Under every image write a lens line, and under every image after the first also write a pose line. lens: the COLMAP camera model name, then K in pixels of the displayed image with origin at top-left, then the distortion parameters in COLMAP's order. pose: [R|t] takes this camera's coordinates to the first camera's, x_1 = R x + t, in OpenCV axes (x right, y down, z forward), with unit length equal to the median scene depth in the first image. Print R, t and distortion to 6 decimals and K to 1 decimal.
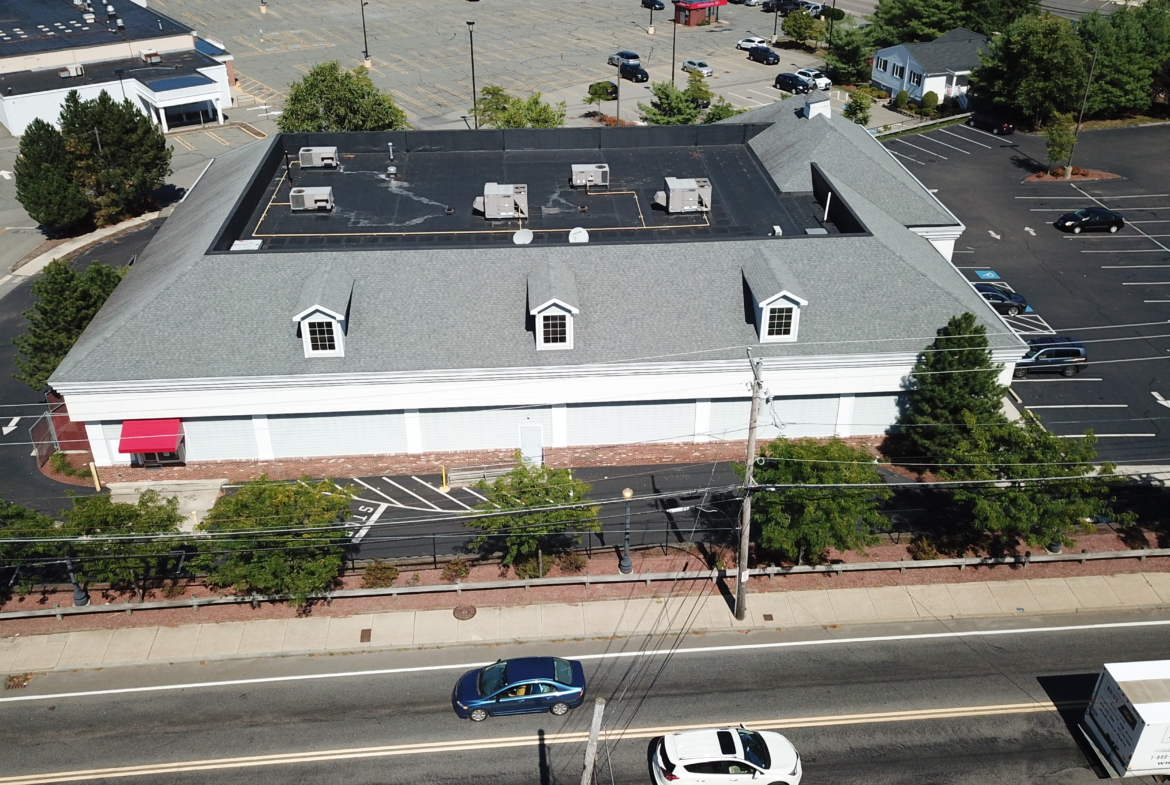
lens RADIAL K [[1073.4, 0, 585.0], [0, 1073.4, 392.5], [0, 0, 1]] dist [0.032321, -0.027488]
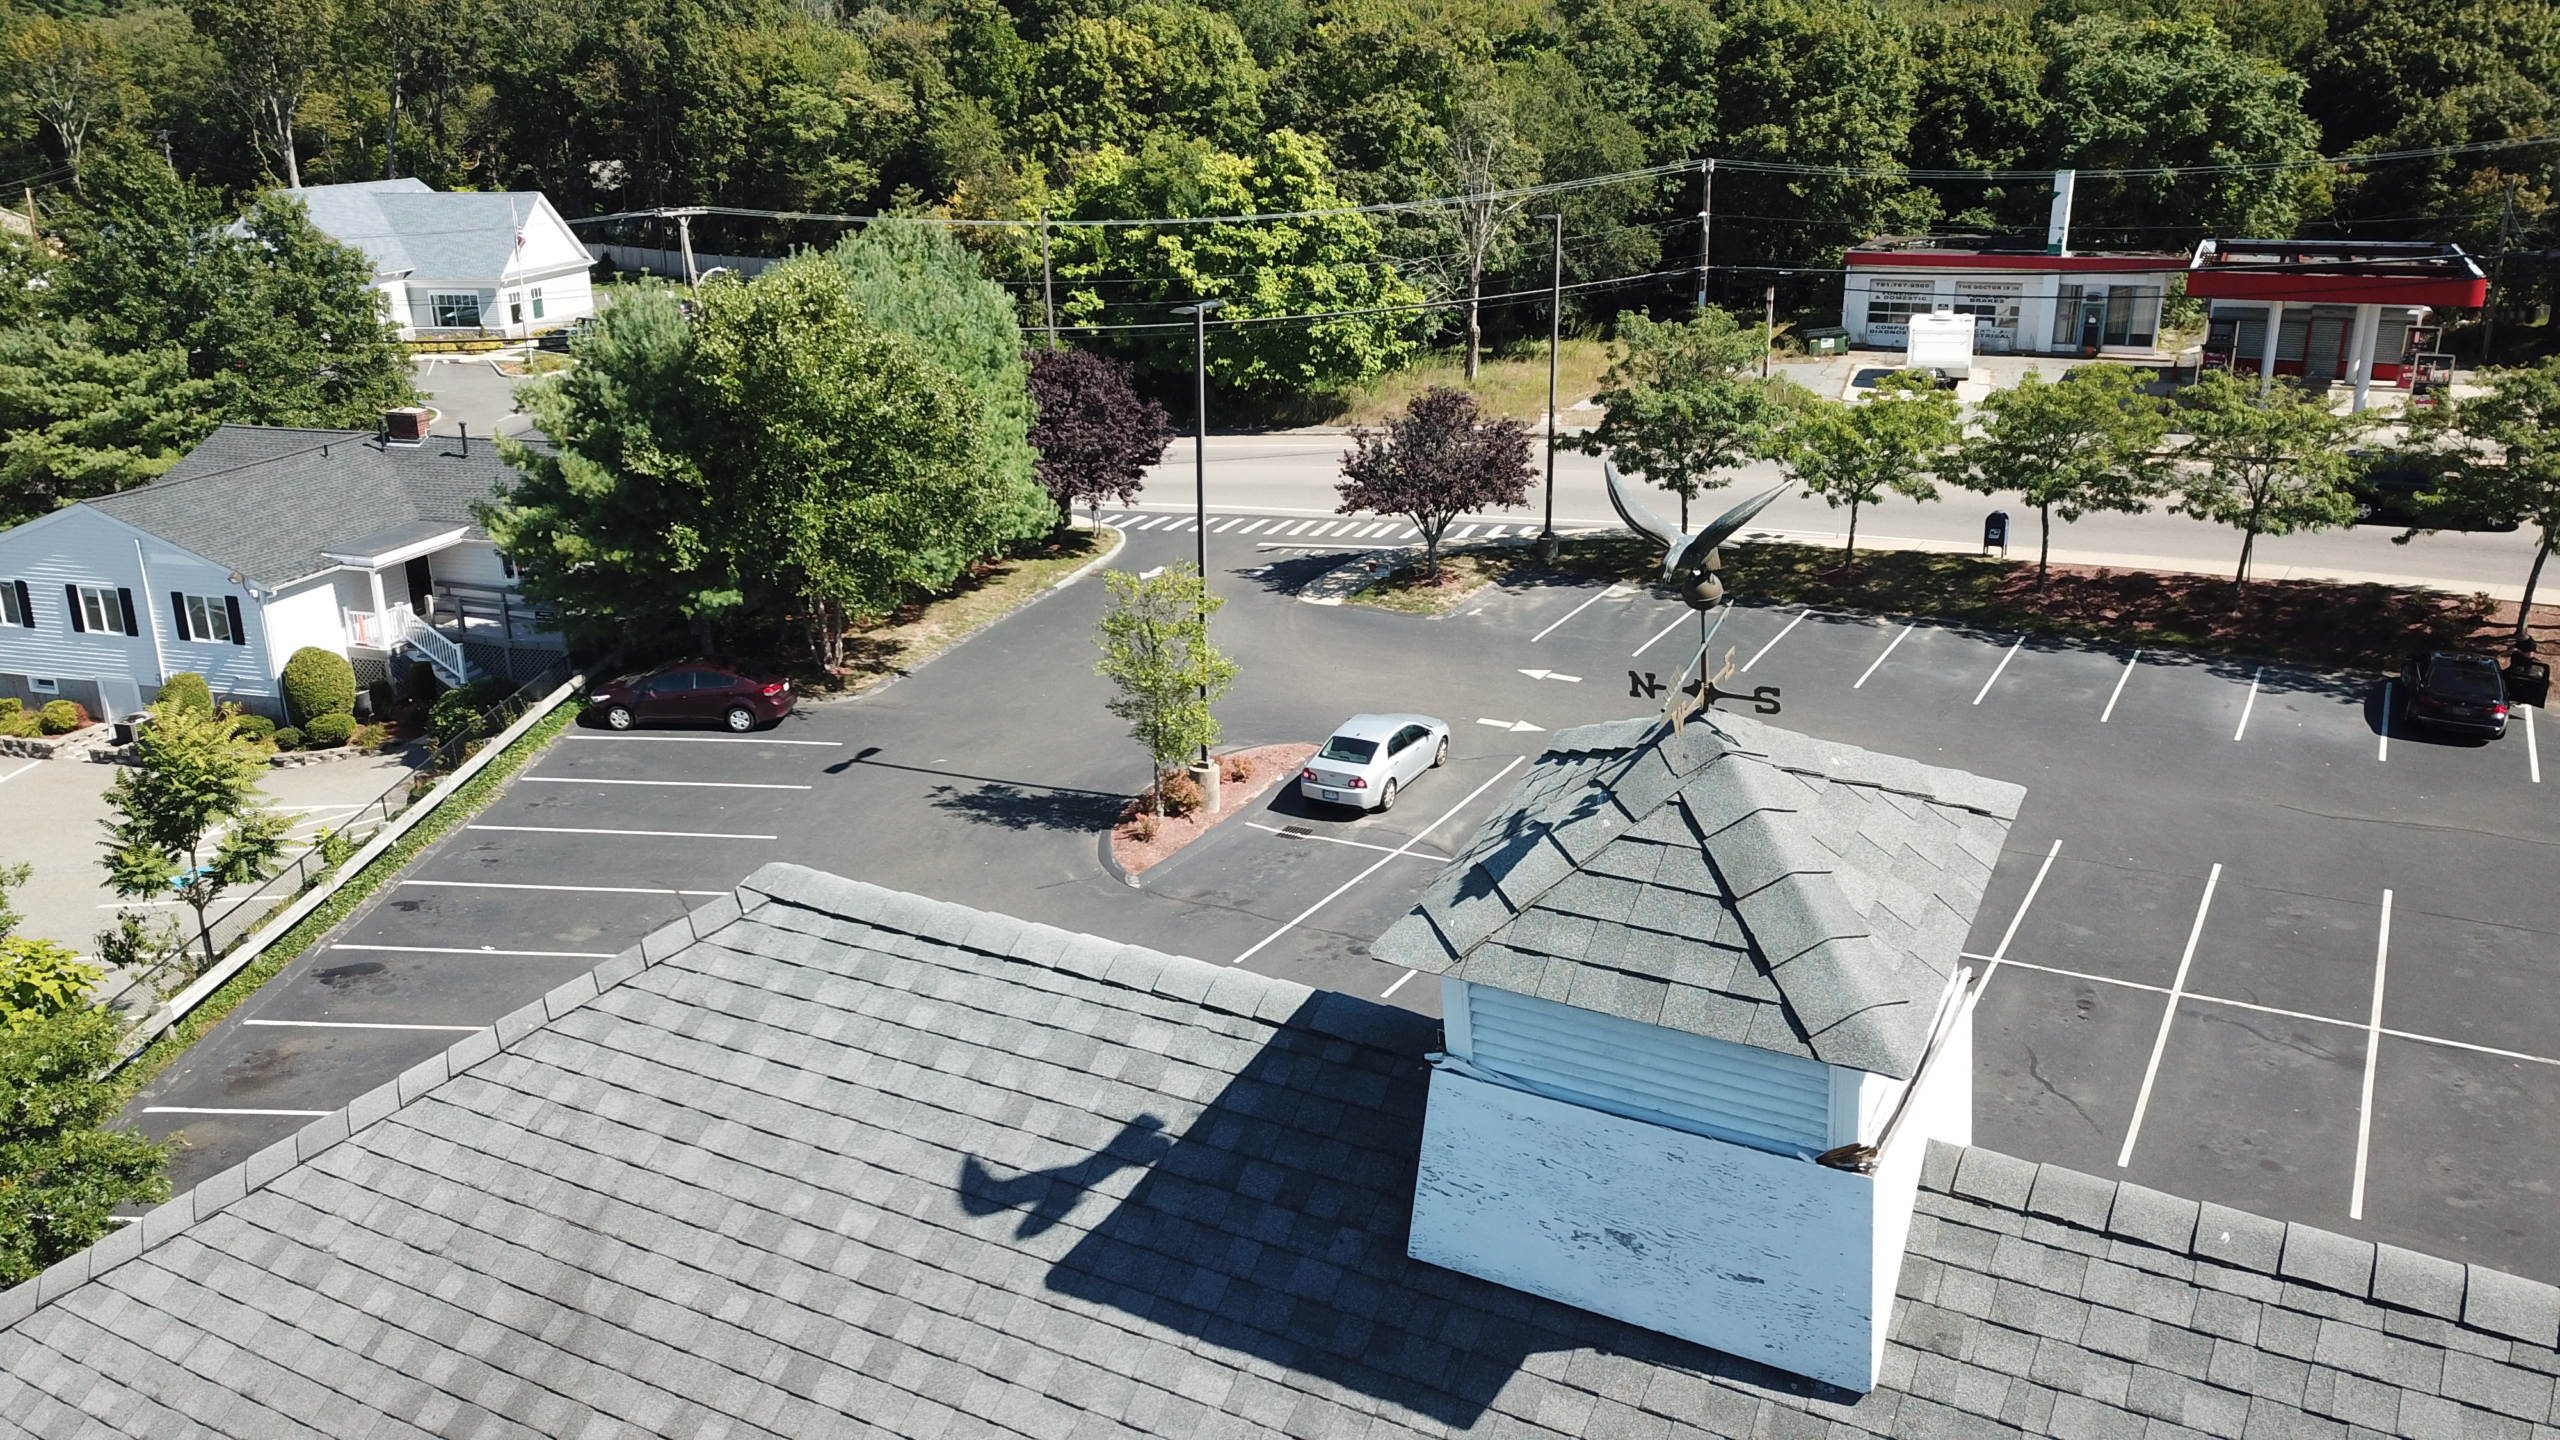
lens RADIAL K [[1976.2, 0, 1280.0], [0, 1976.2, 720.0], [0, 0, 1]] dist [0.061575, -0.098010]
pose [[0.553214, -0.262026, 0.790757, 0.079412], [0.426298, 0.904582, 0.001505, -0.167097], [-0.715699, 0.336266, 0.612128, 0.557101]]
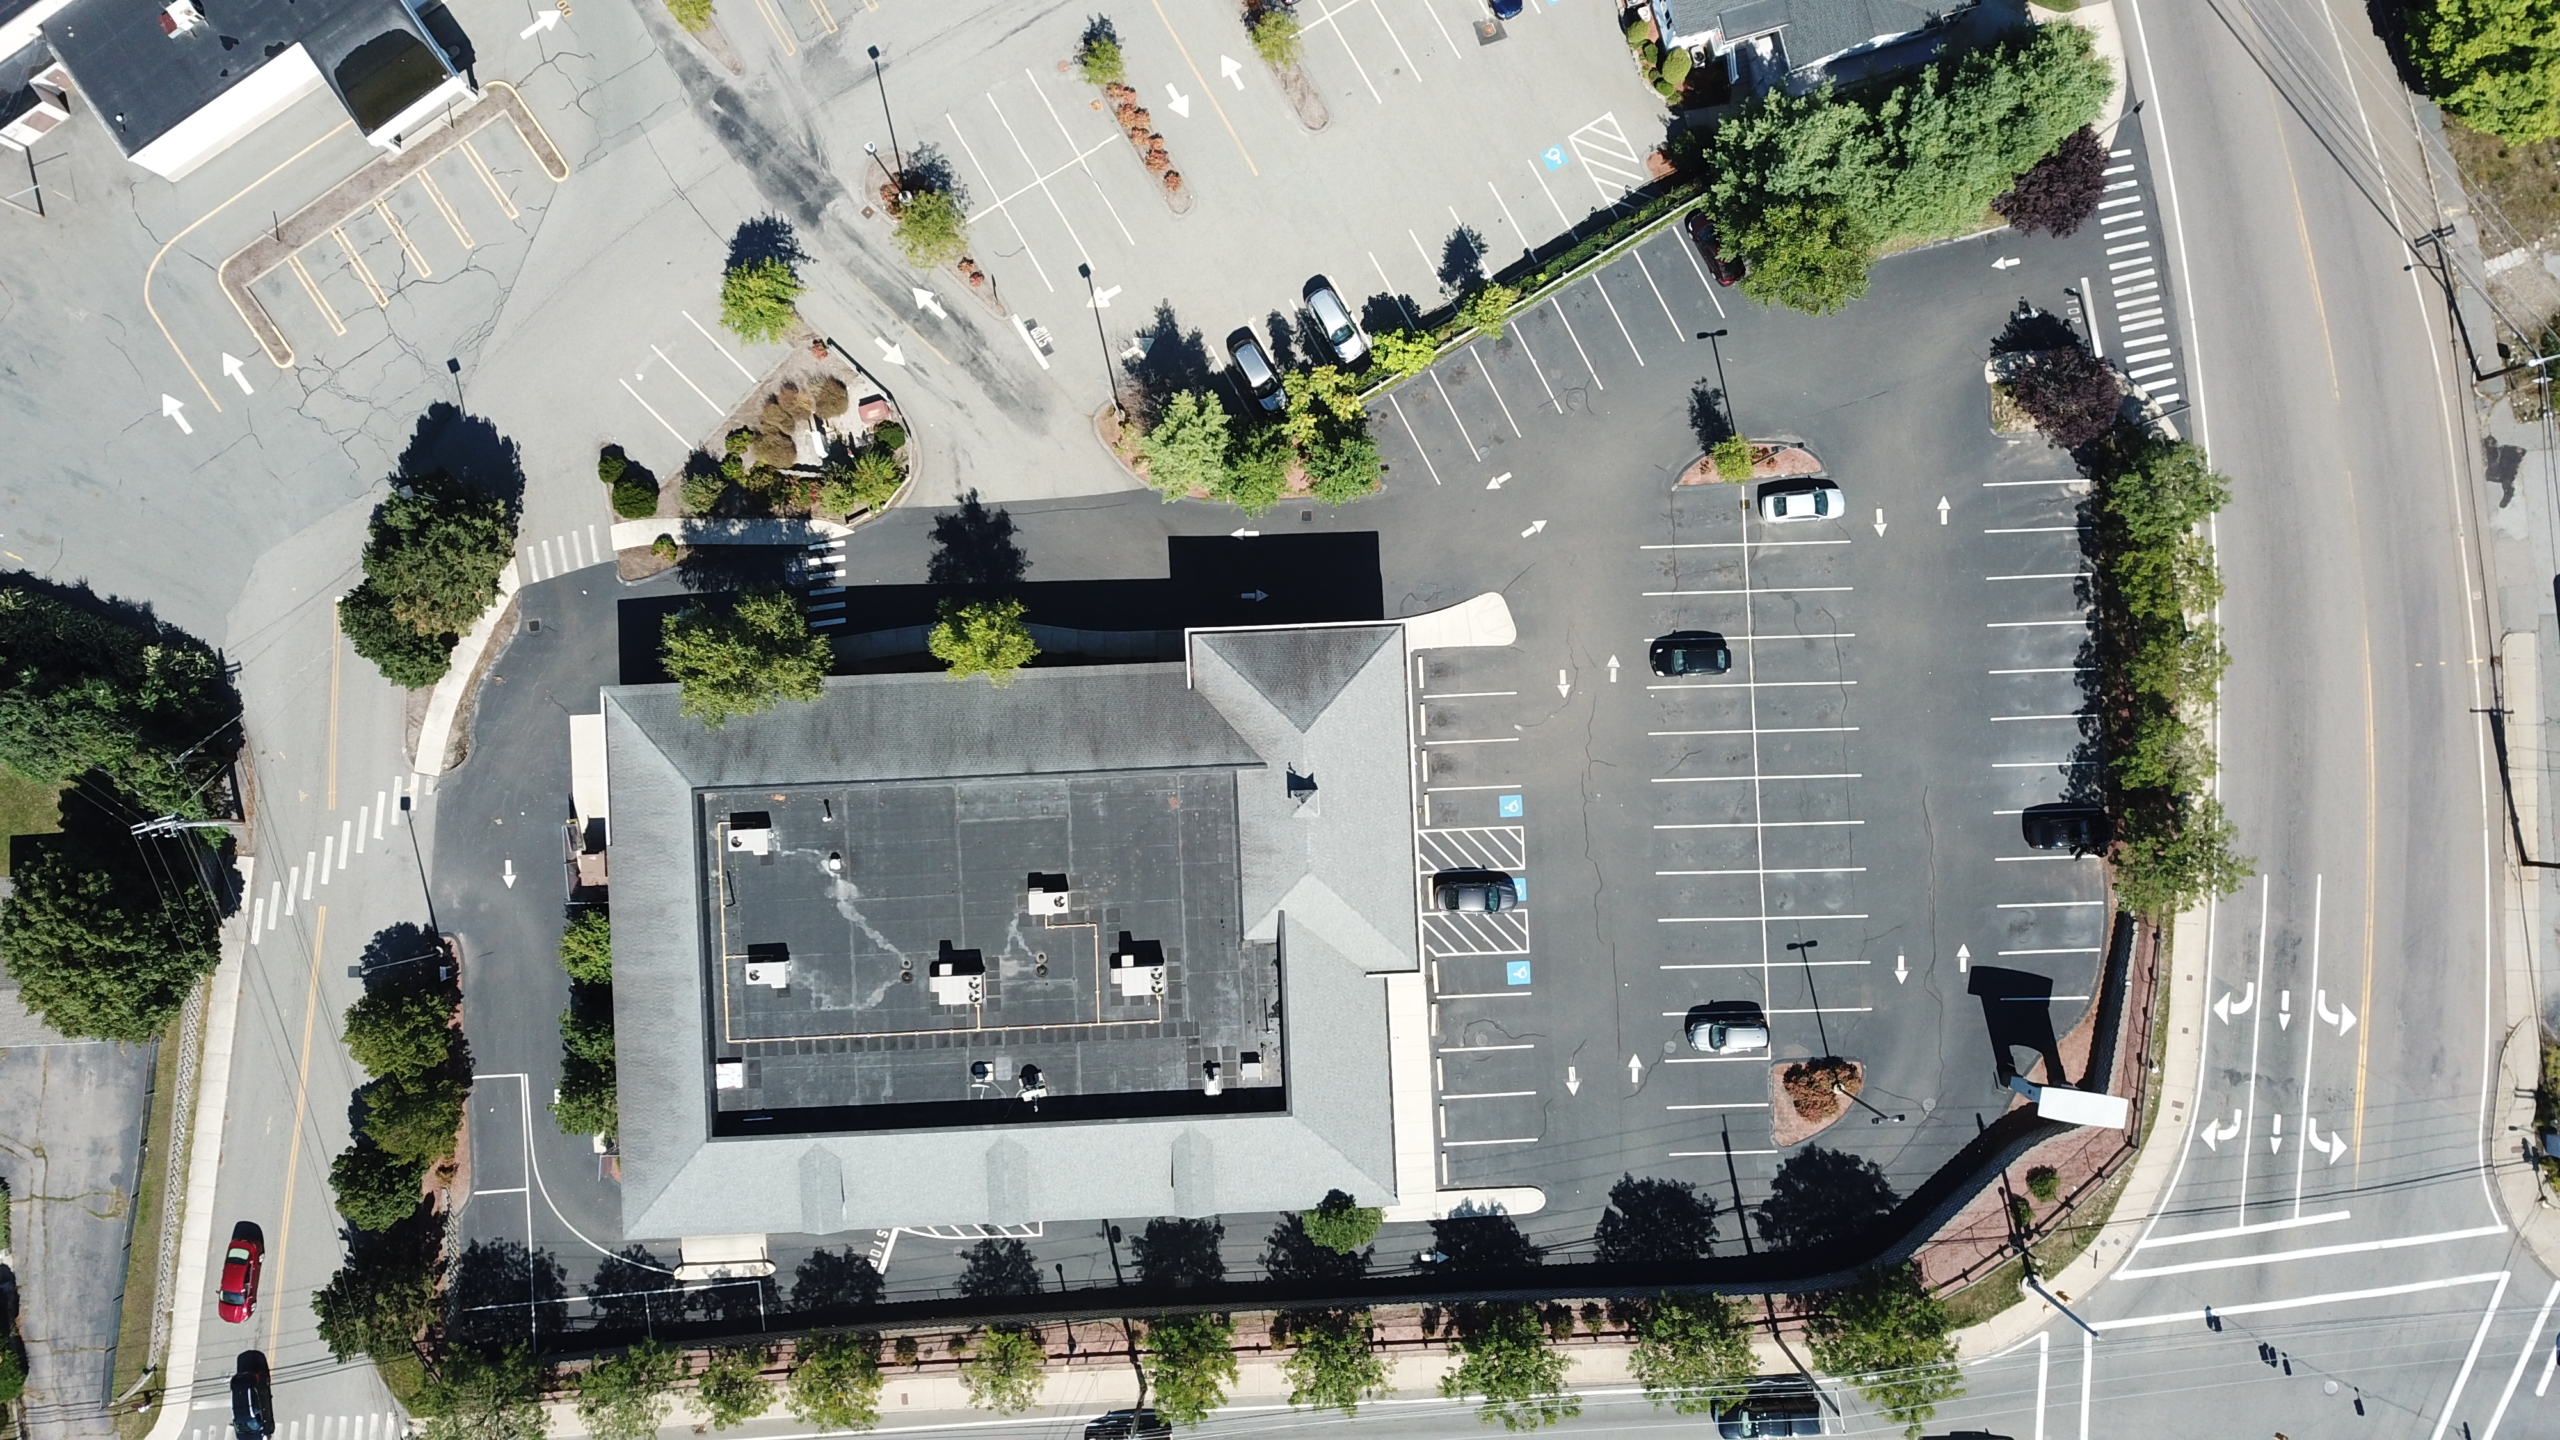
lens RADIAL K [[1976.2, 0, 1280.0], [0, 1976.2, 720.0], [0, 0, 1]] dist [0.061575, -0.098010]
pose [[0.999624, 0.027039, 0.004573, 0.108887], [-0.017209, 0.488676, 0.872296, -1.001616], [0.021351, -0.872046, 0.488958, 0.161571]]
